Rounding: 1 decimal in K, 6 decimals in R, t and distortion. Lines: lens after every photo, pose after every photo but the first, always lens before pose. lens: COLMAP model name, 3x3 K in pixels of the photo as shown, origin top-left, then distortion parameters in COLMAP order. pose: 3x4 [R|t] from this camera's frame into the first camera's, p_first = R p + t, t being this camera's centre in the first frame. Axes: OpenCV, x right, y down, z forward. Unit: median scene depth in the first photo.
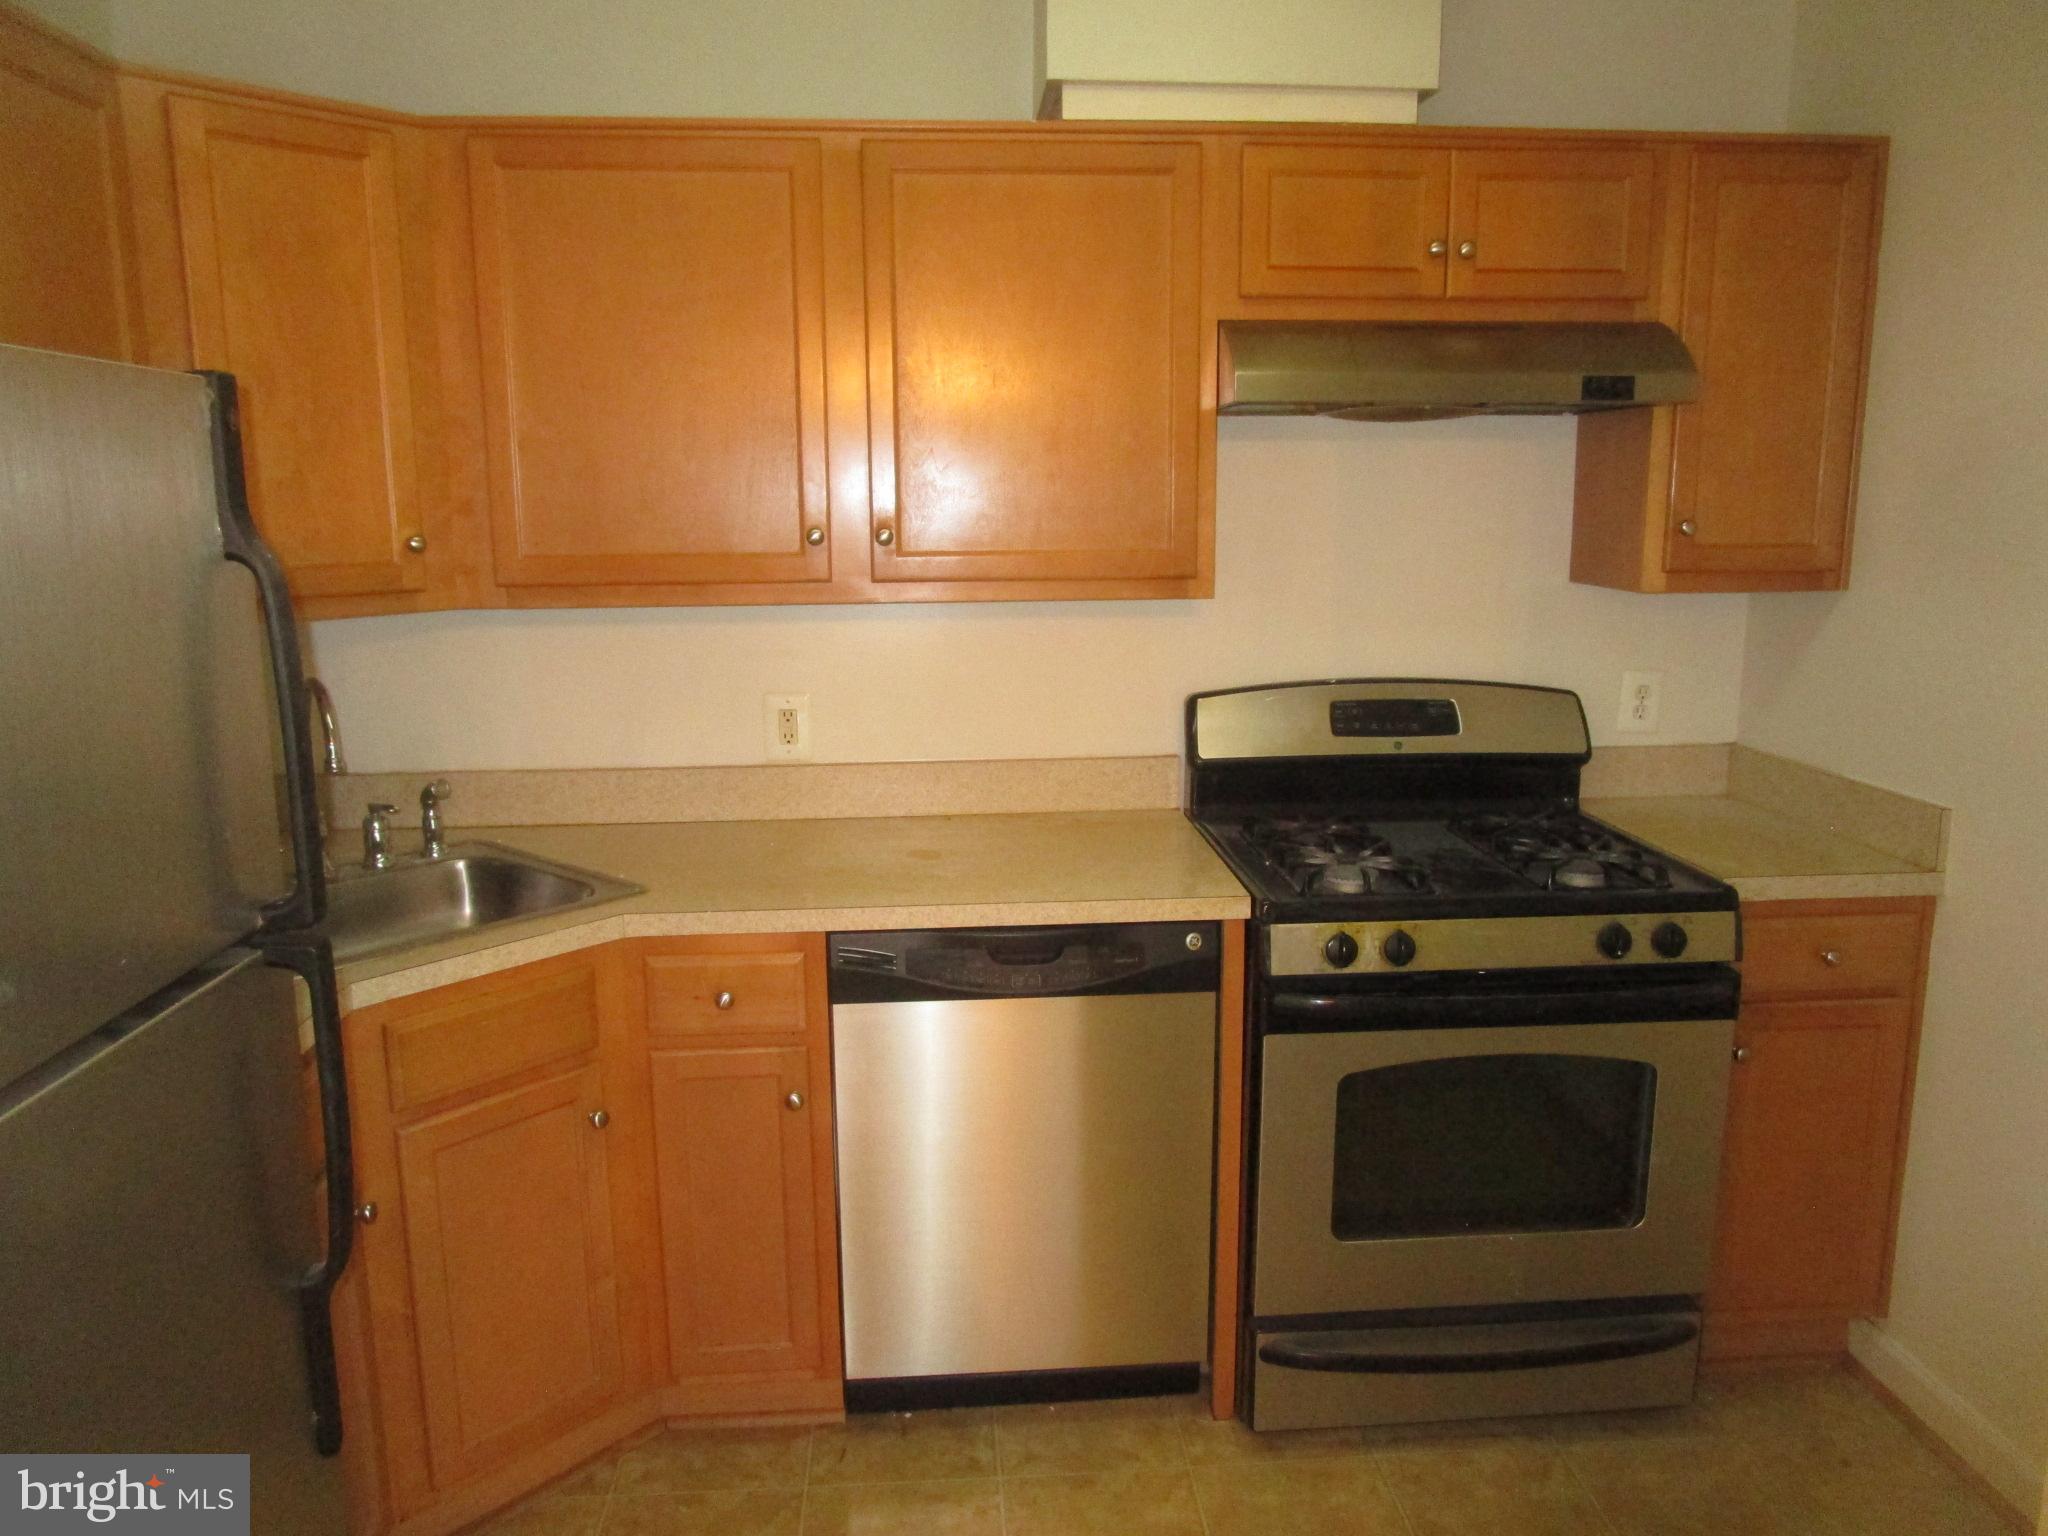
lens RADIAL K [[1458.9, 0, 1049.5], [0, 1458.9, 772.7], [0, 0, 1]] dist [-0.050987, 0.041037]
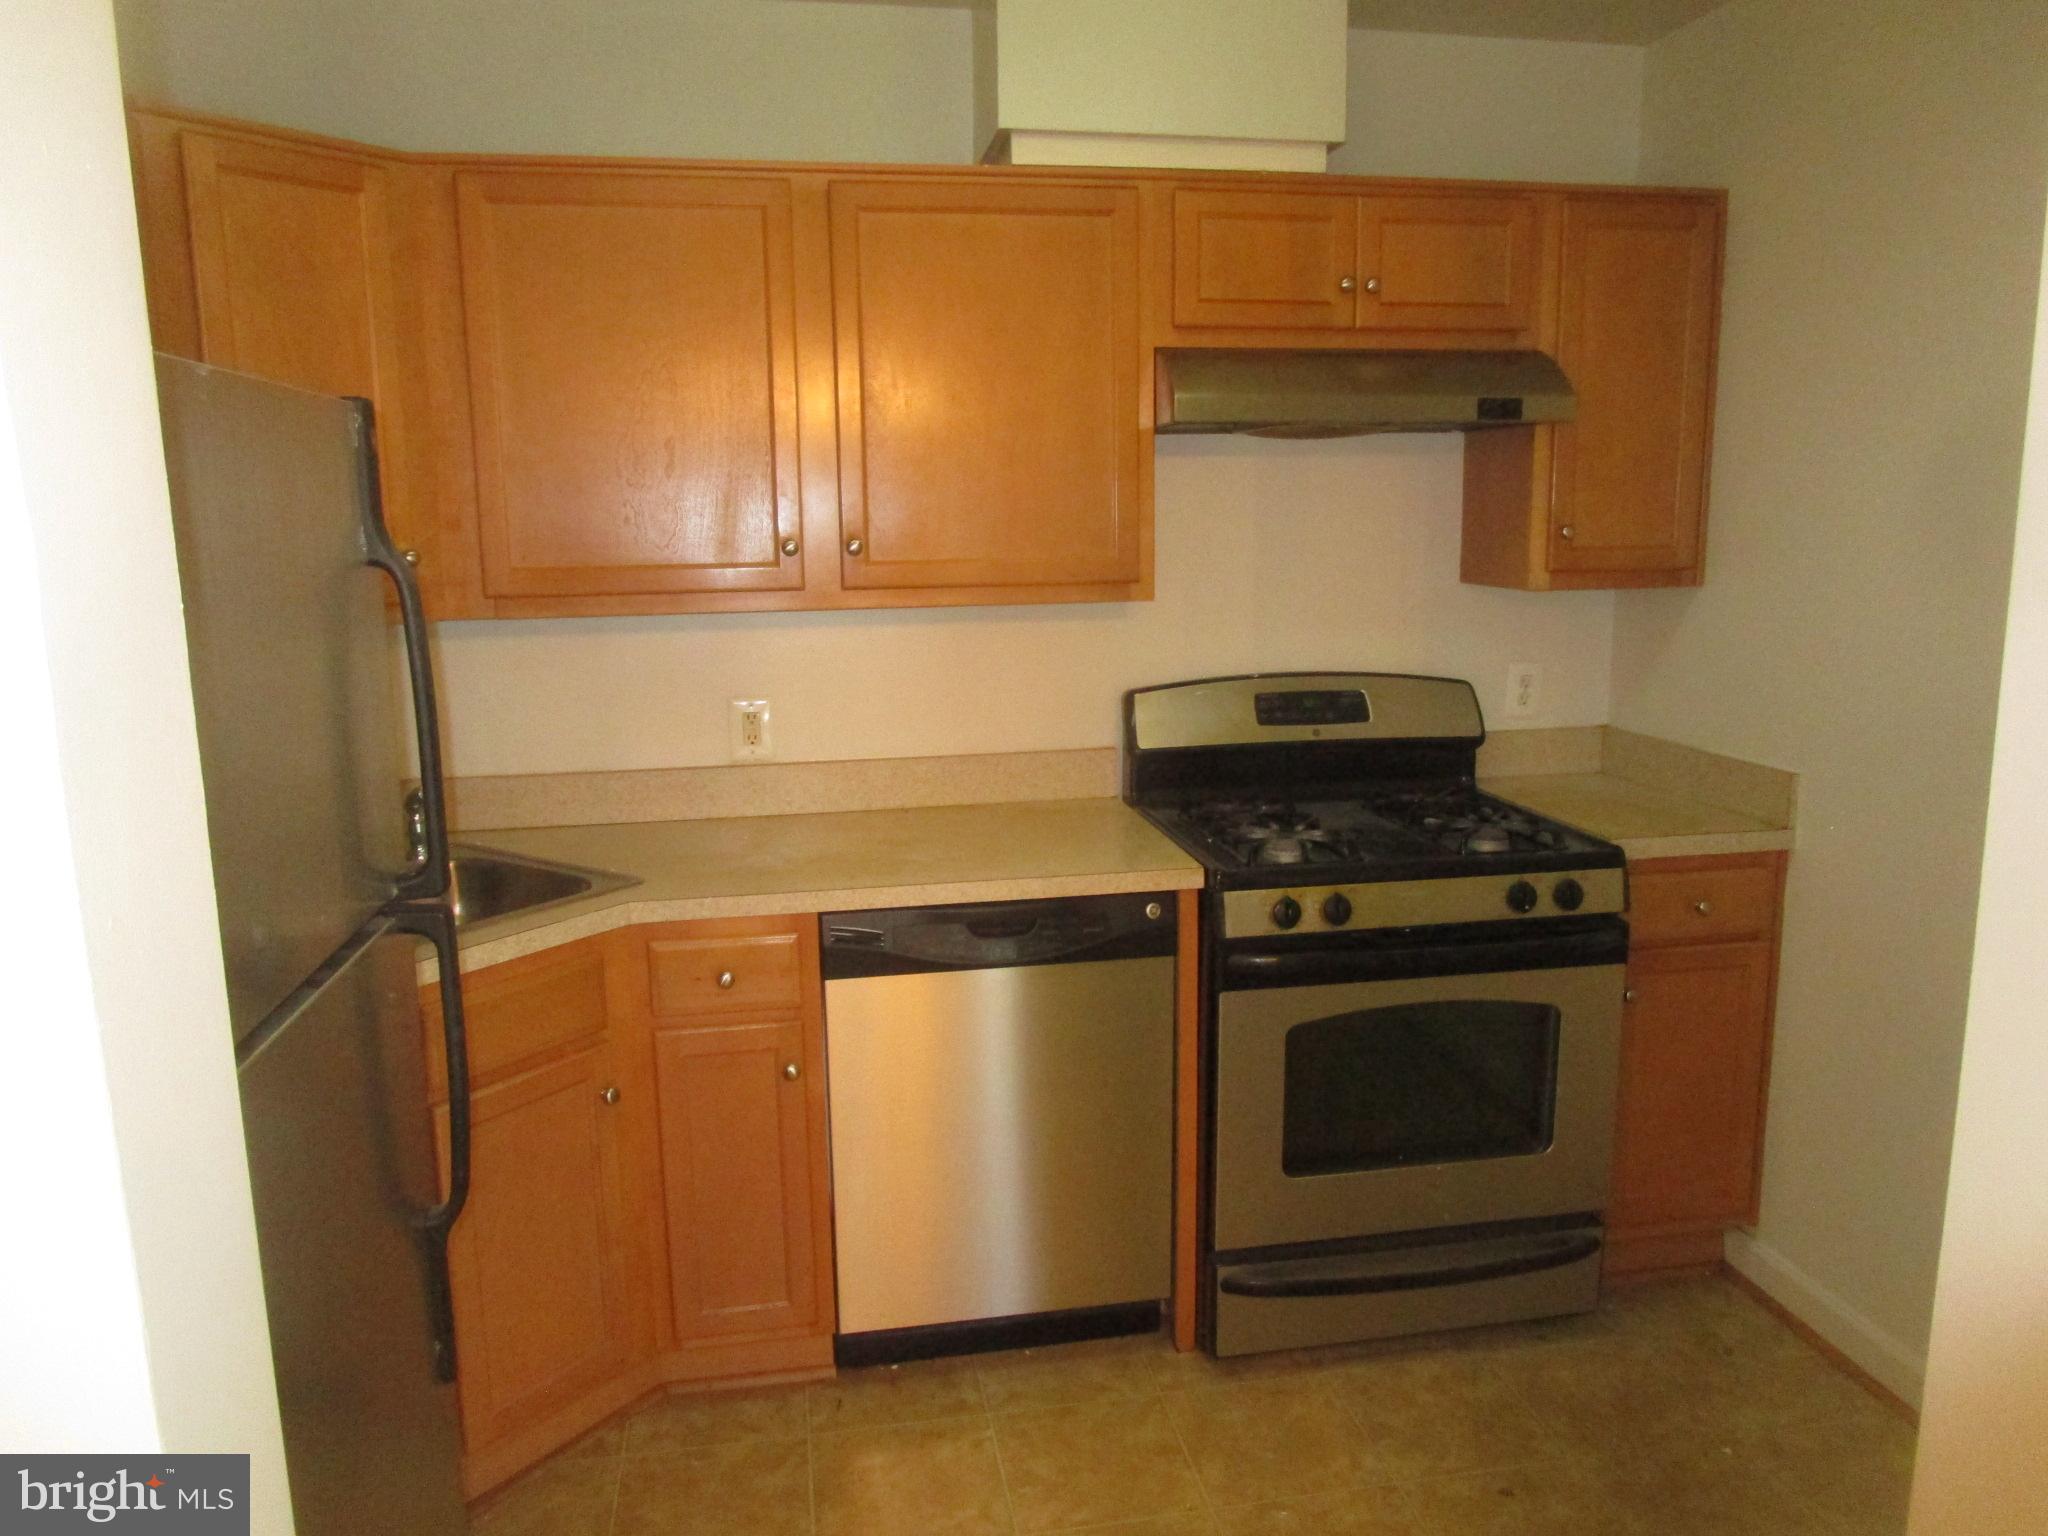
lens RADIAL K [[1458.9, 0, 1049.5], [0, 1458.9, 772.7], [0, 0, 1]] dist [-0.050987, 0.041037]
pose [[0.994524, -0.025860, 0.101263, -0.083988], [0.027030, 0.999583, -0.010199, 0.019840], [-0.100957, 0.012880, 0.994807, -0.084927]]
